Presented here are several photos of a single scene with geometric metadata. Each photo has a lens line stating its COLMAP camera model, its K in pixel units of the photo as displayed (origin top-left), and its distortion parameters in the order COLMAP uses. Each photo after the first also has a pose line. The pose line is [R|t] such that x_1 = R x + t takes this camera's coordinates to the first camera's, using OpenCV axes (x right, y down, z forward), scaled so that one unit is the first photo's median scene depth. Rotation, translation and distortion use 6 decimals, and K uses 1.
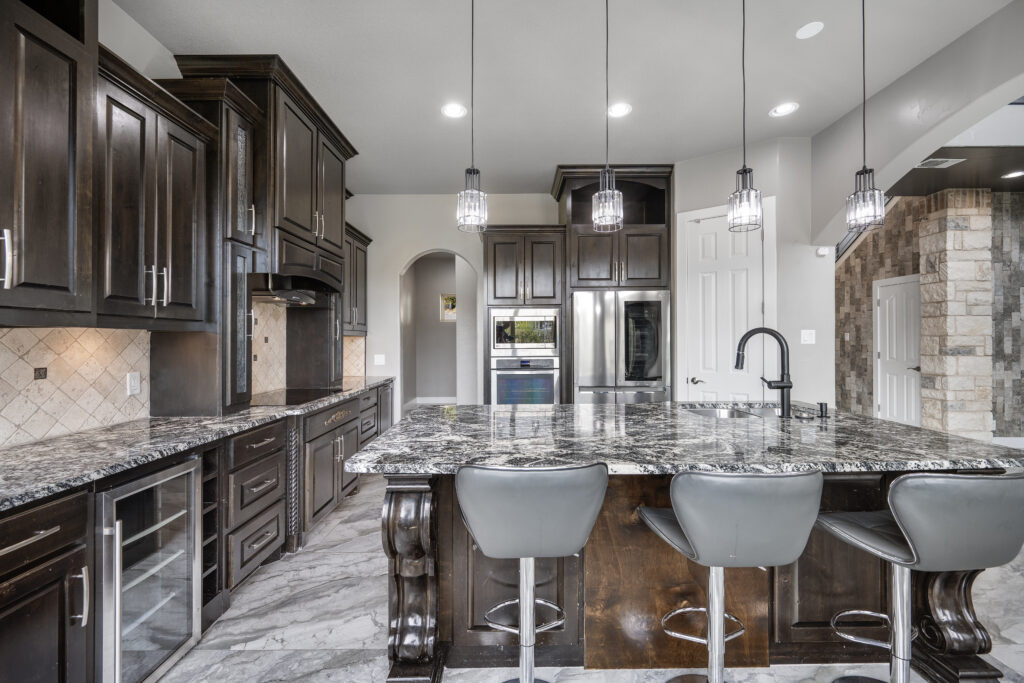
lens RADIAL K [[413.8, 0, 512.1], [0, 413.8, 342.7], [0, 0, 1]] dist [-0.001413, 0.000159]
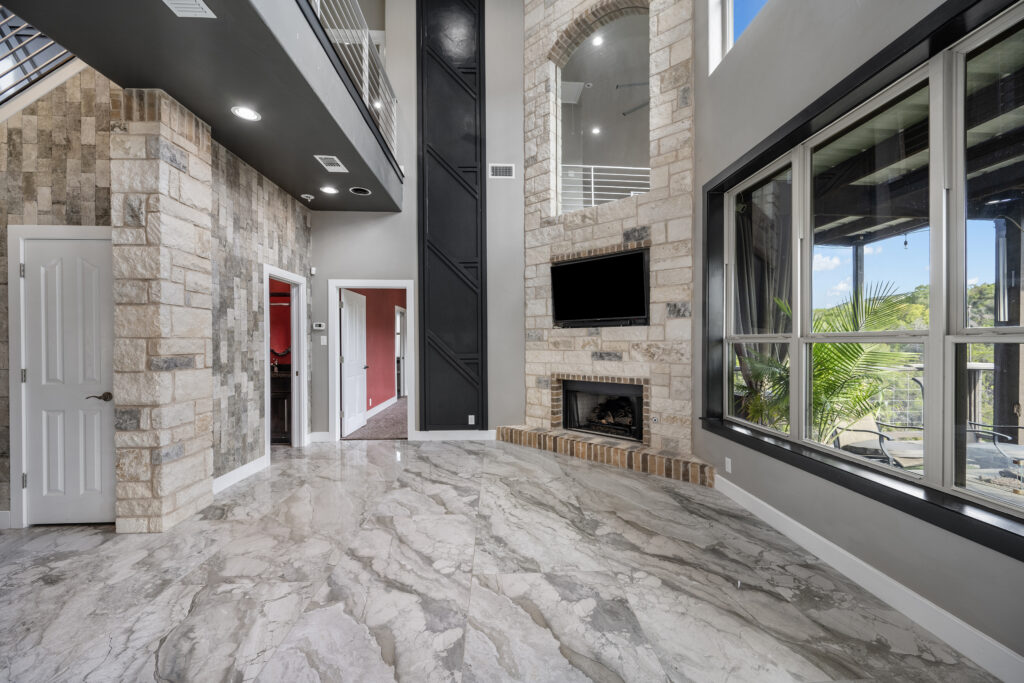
lens RADIAL K [[413.8, 0, 512.1], [0, 413.8, 342.7], [0, 0, 1]] dist [-0.001413, 0.000159]
pose [[-0.042305, 0.004015, 0.999097, 0.431140], [0.008214, 0.999960, -0.003671, -0.003269], [-0.999071, 0.008052, -0.042336, 0.511038]]
